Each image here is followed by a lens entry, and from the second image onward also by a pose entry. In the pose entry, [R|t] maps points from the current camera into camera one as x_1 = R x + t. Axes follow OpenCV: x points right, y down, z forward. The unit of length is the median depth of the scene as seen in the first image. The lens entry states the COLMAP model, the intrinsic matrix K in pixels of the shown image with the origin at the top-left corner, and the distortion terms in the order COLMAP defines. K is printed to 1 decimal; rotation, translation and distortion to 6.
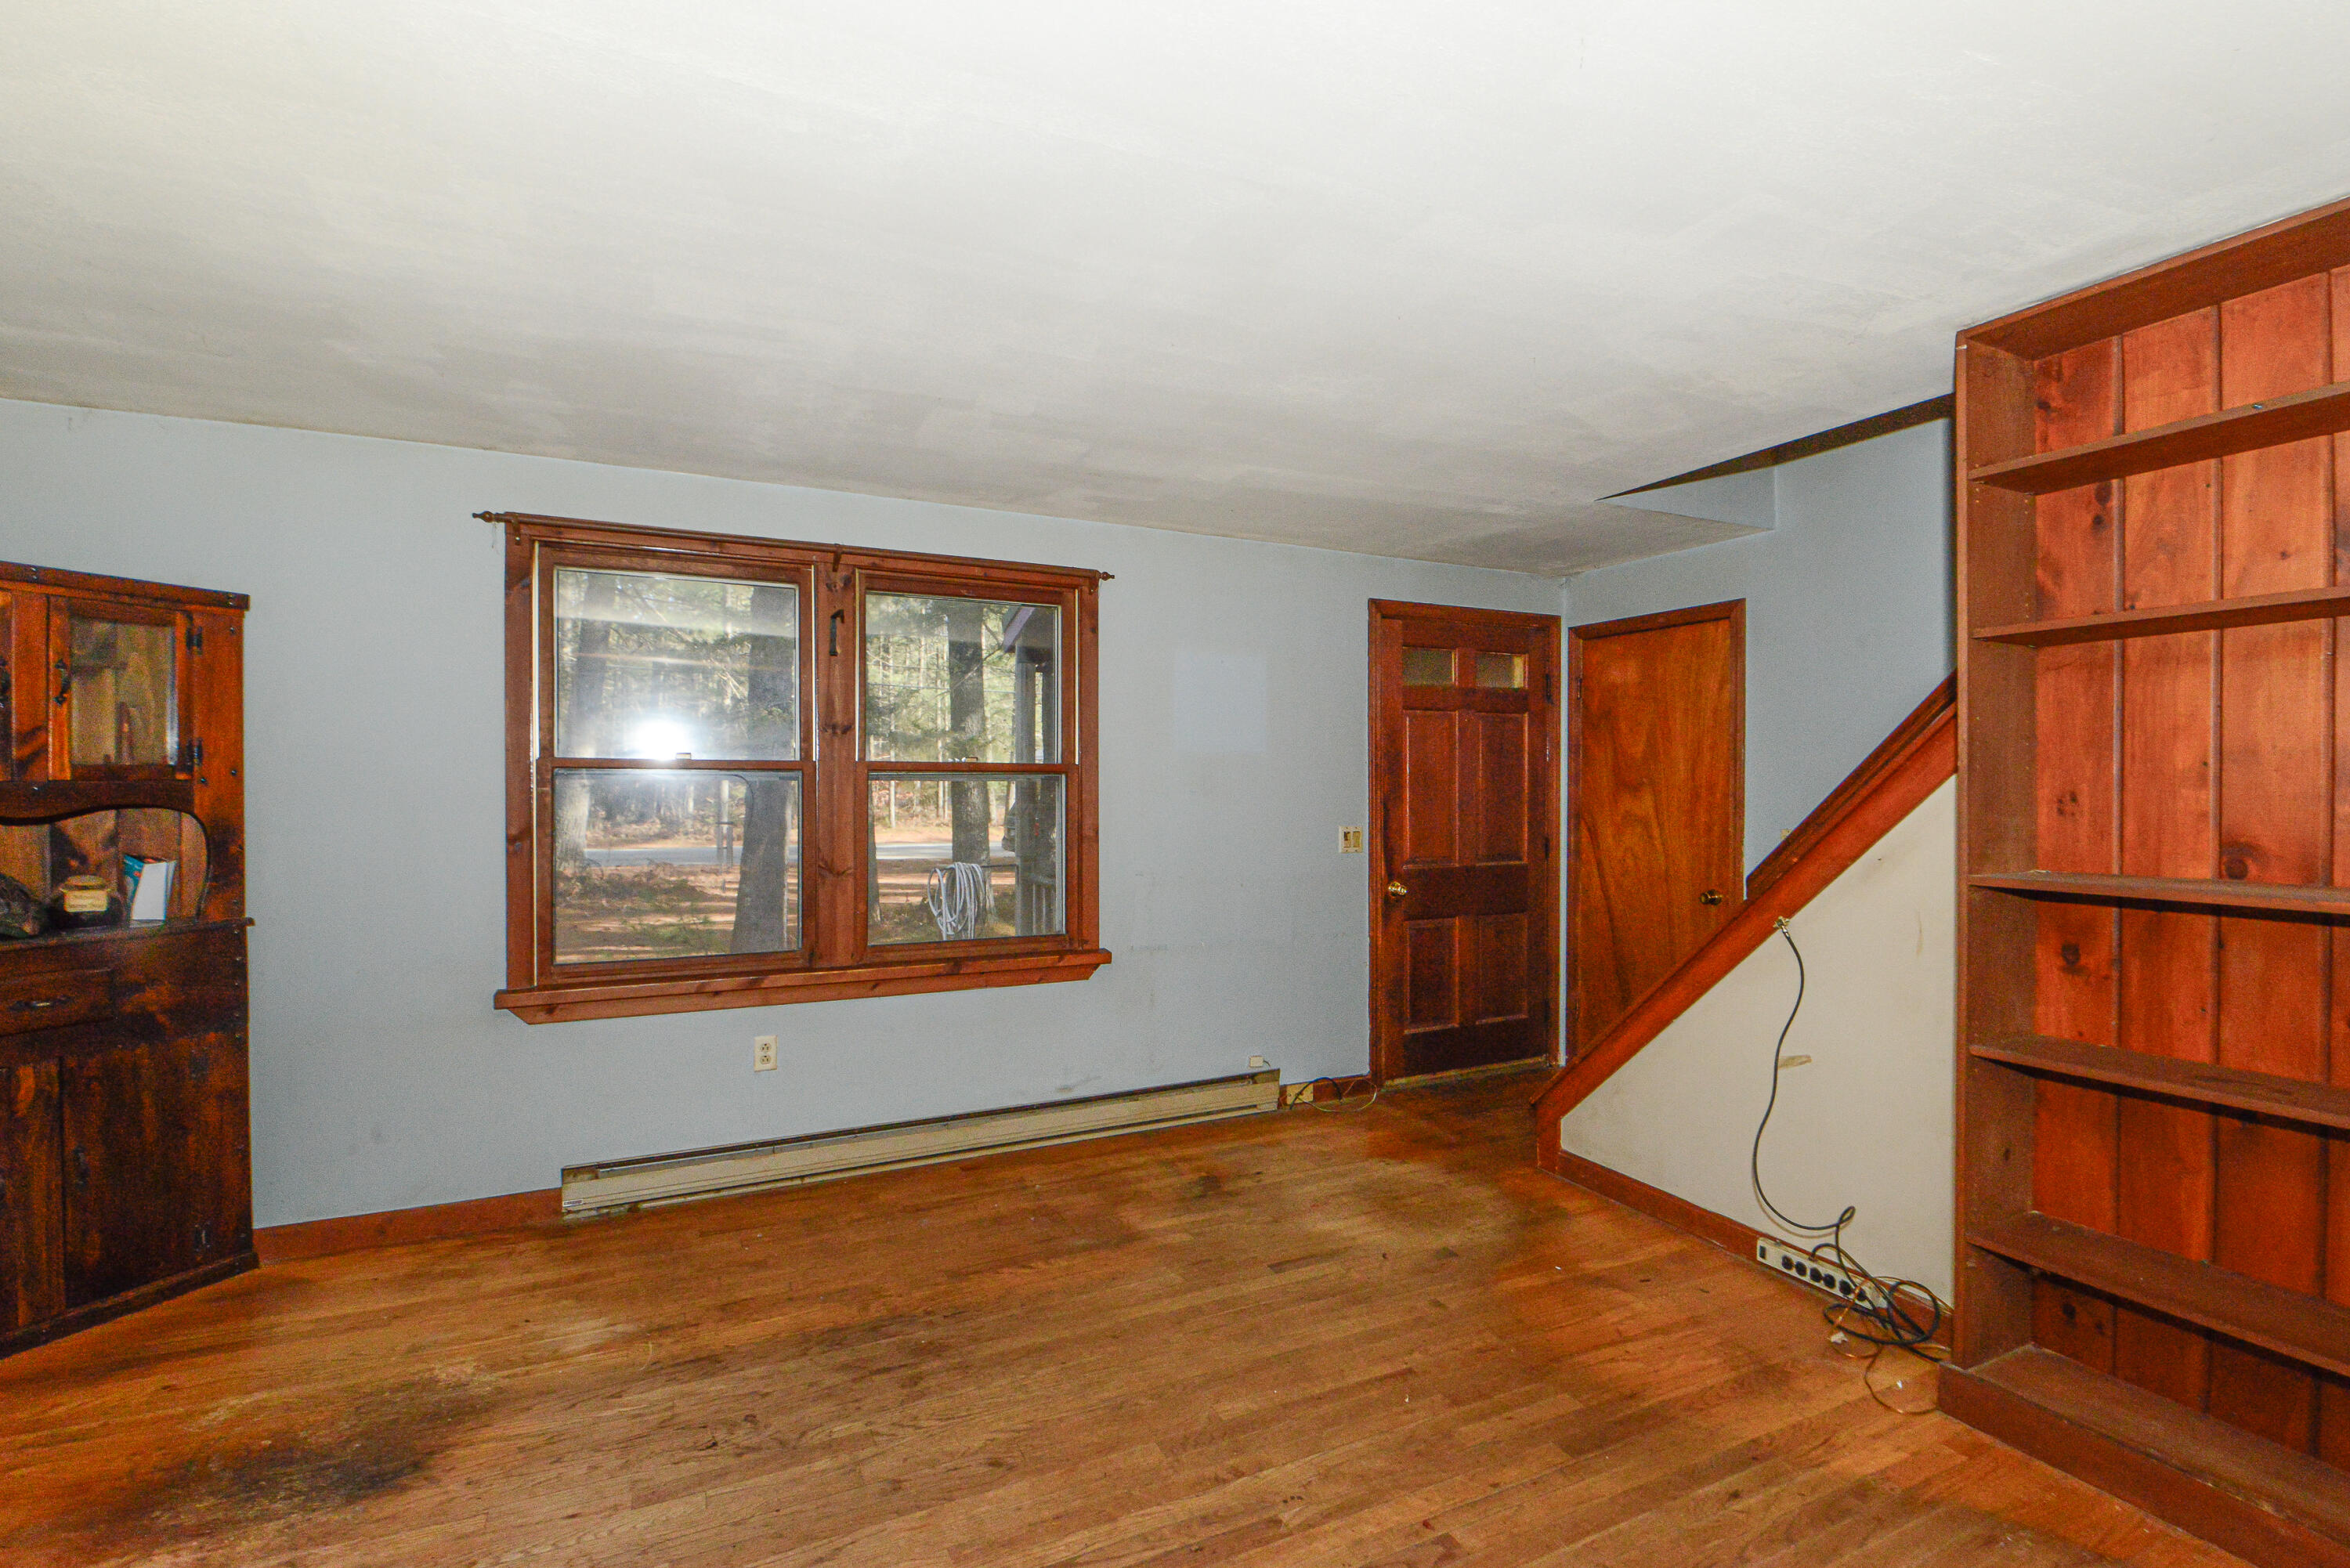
lens RADIAL K [[1036.8, 0, 1175.0], [0, 1036.8, 784.0], [0, 0, 1]] dist [-0.013750, -0.000922]
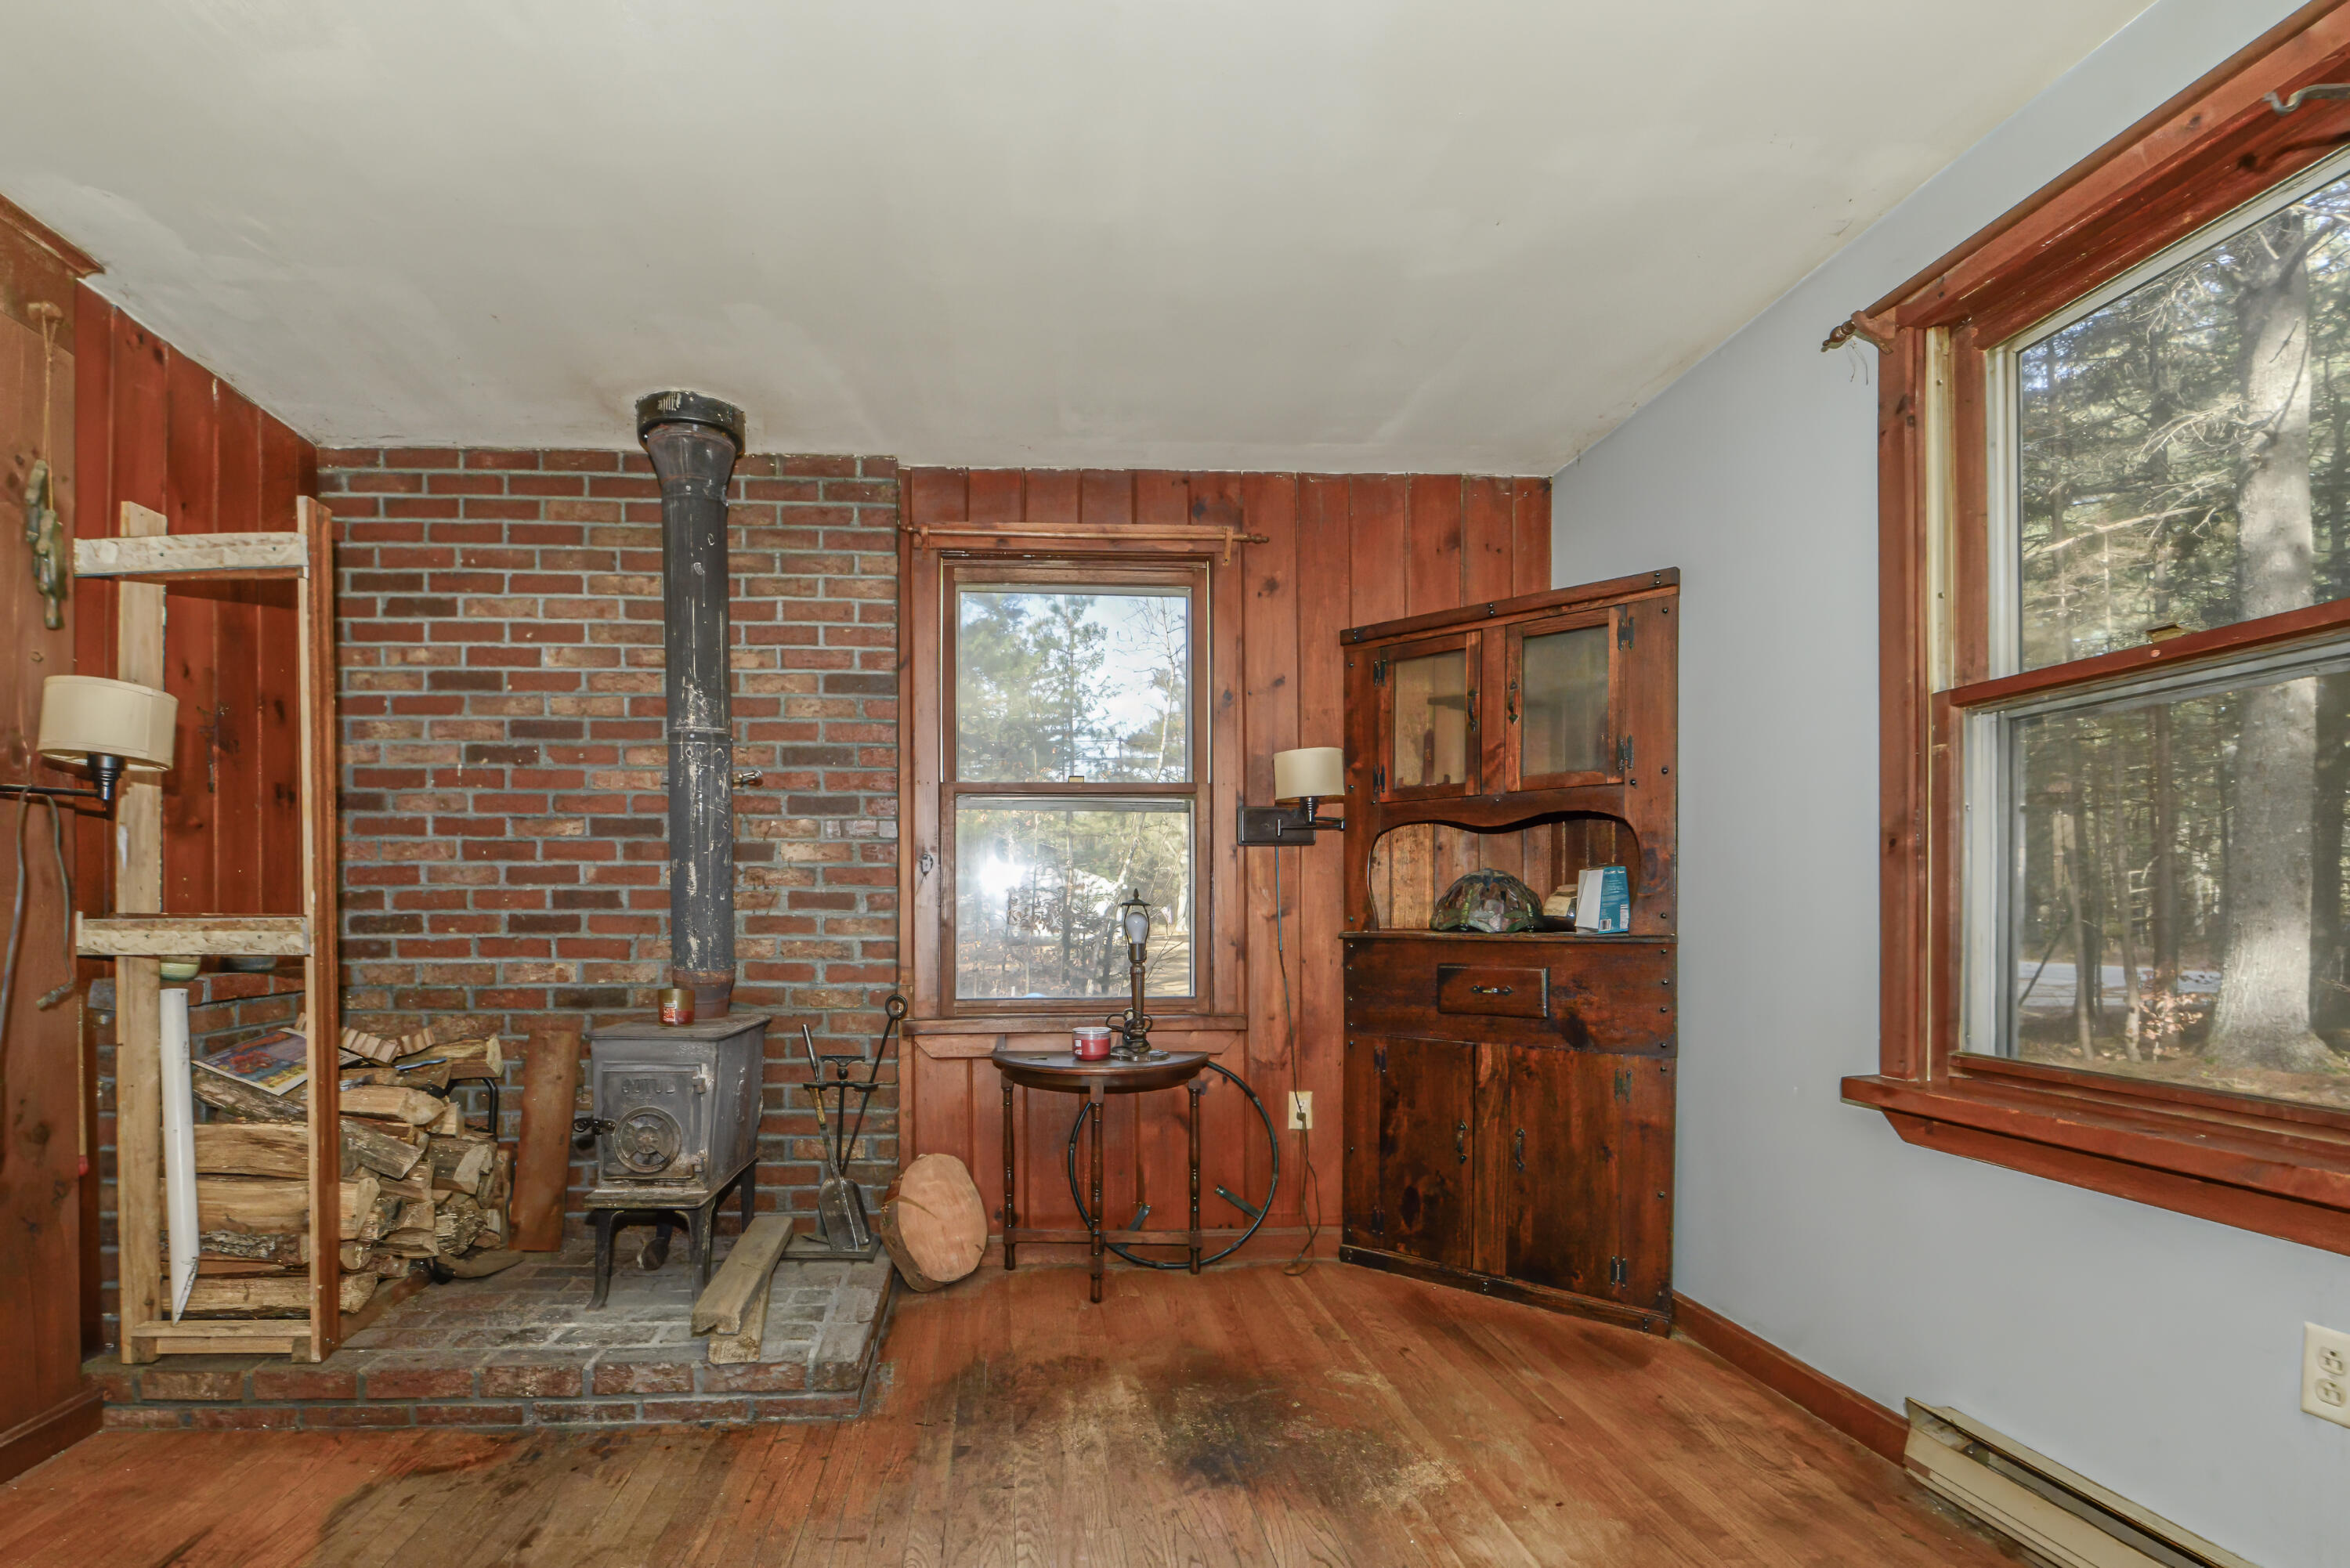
lens RADIAL K [[1102.1, 0, 1036.4], [0, 1102.1, 908.0], [0, 0, 1]] dist [-0.010380, -0.000971]
pose [[-0.367254, 0.001588, -0.930119, 0.150643], [0.005661, 0.999984, -0.000528, 0.093473], [0.930103, -0.005460, -0.367257, 0.752813]]
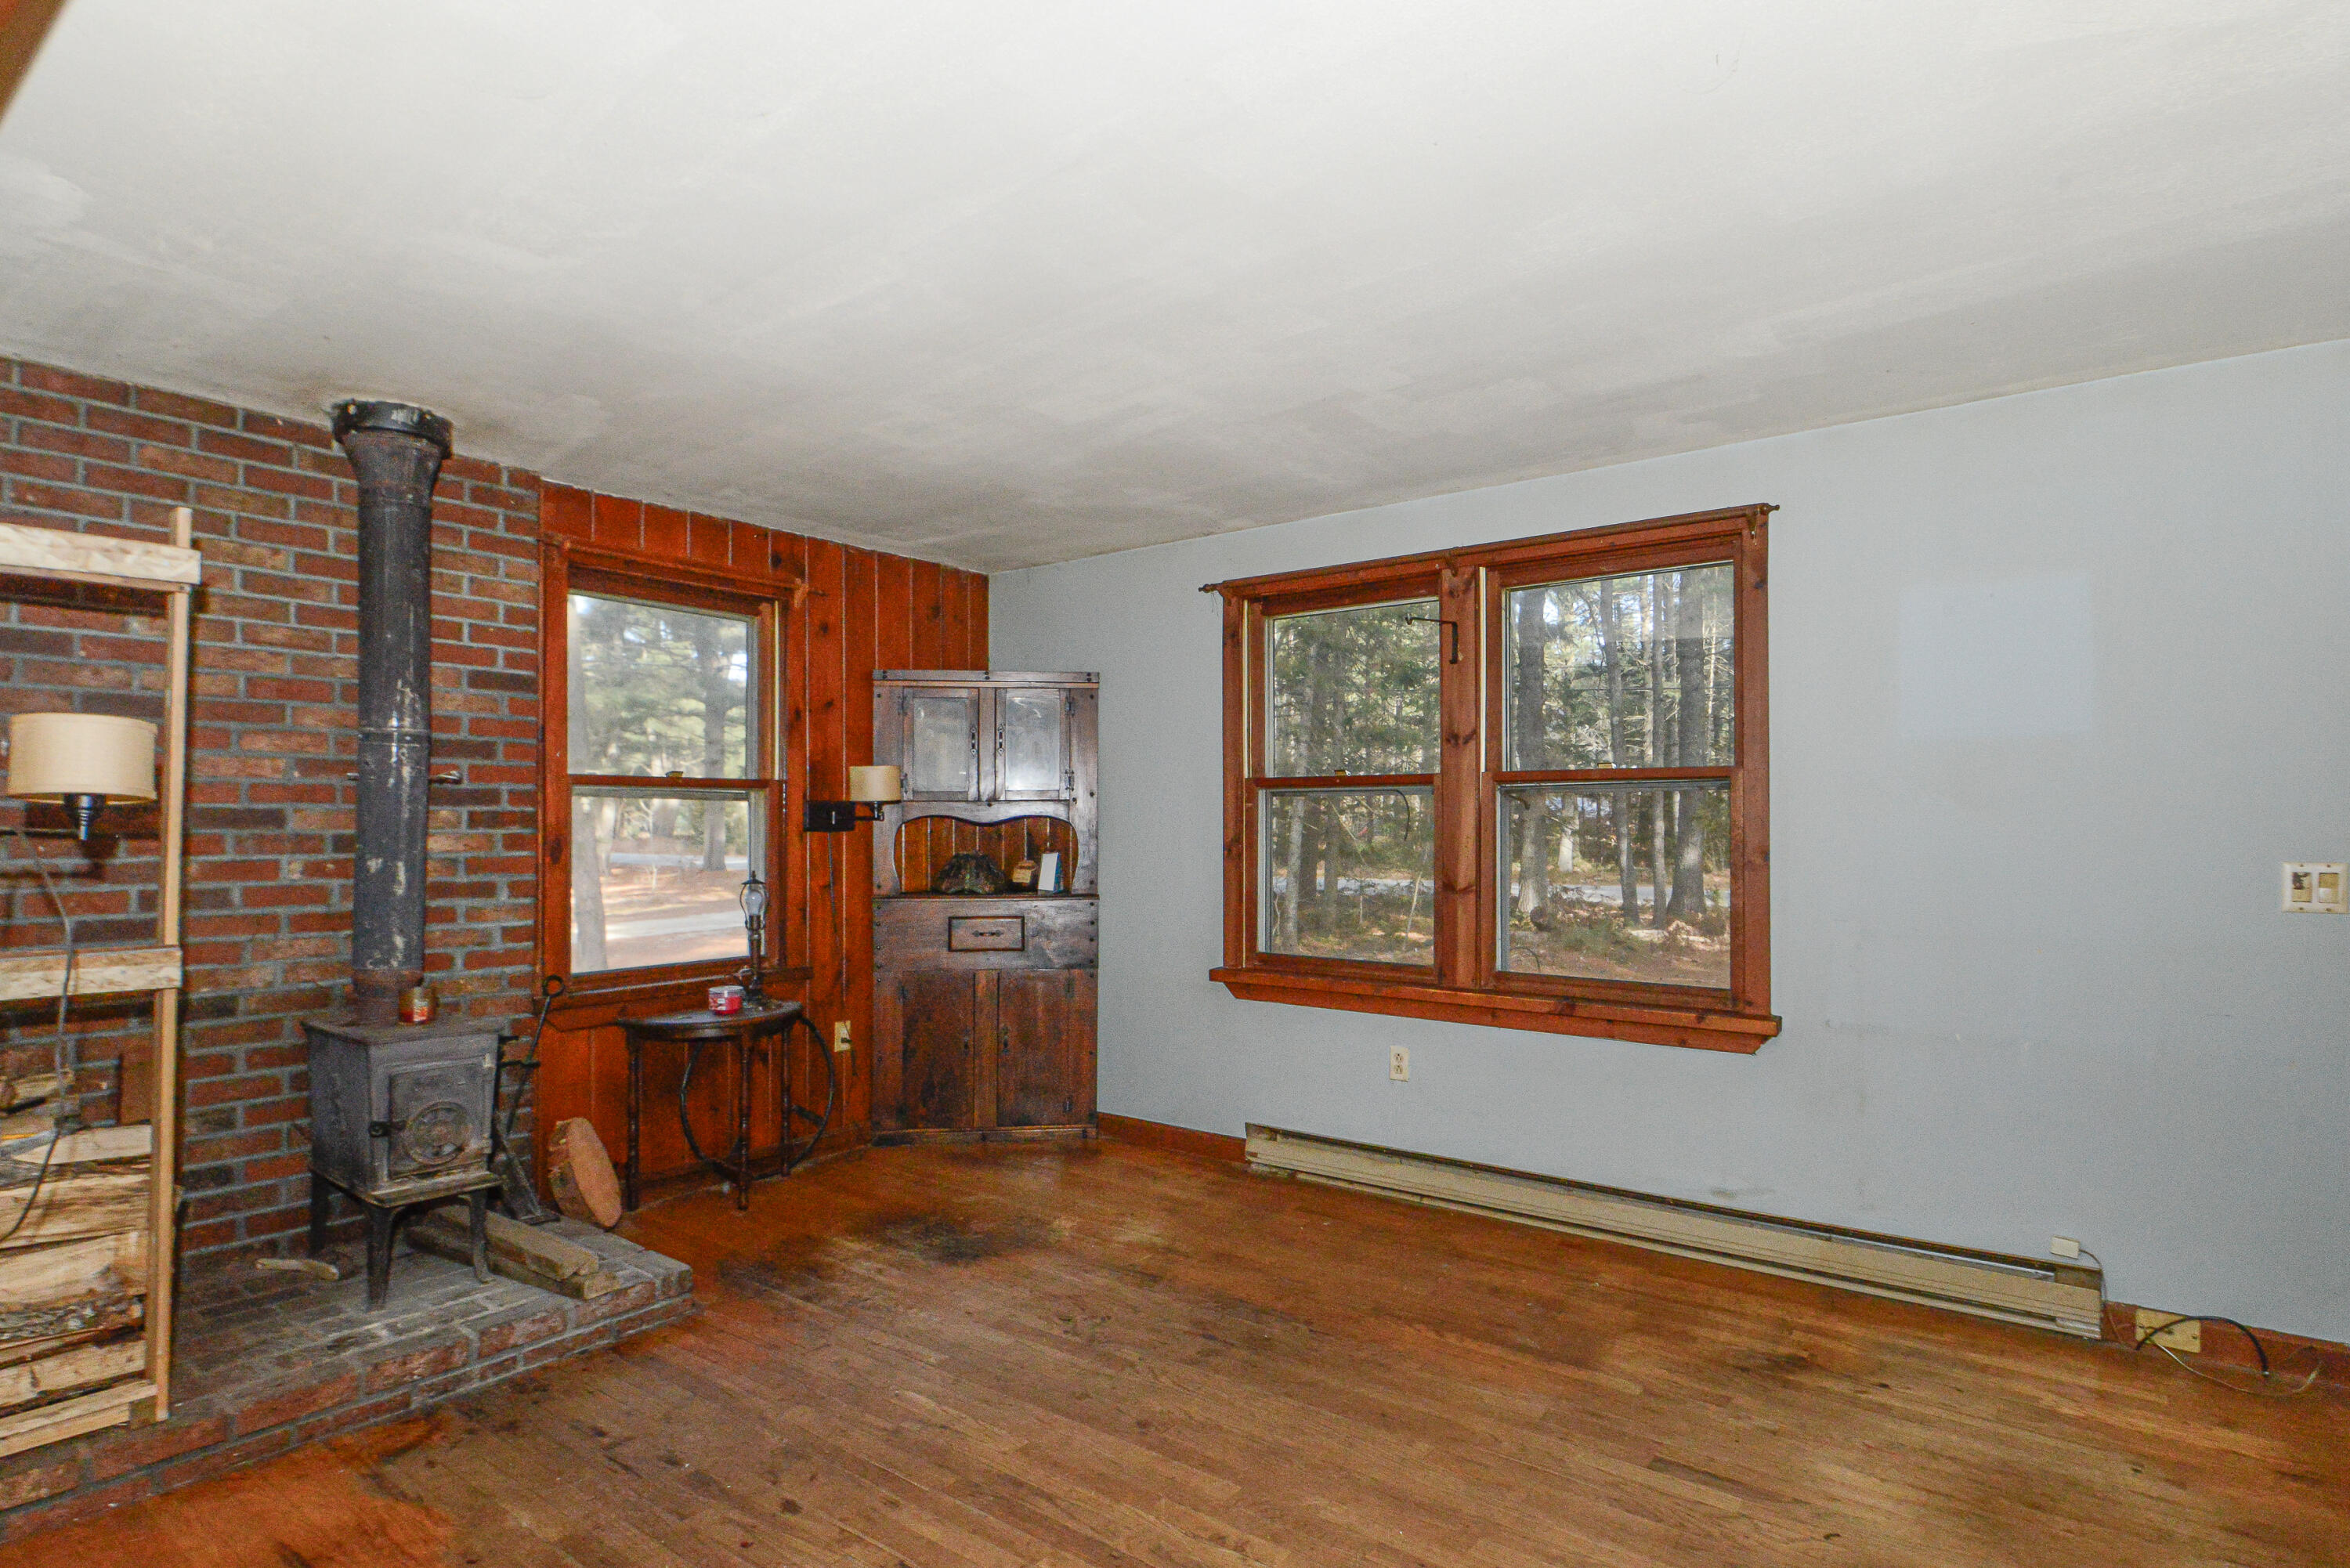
lens RADIAL K [[1190.2, 0, 1174.6], [0, 1190.2, 798.0], [0, 0, 1]] dist [-0.014580, -0.000202]
pose [[0.459969, -0.018678, -0.887738, 0.577074], [0.003790, 0.999811, -0.019072, 0.023160], [0.887927, 0.005408, 0.459953, 0.284864]]
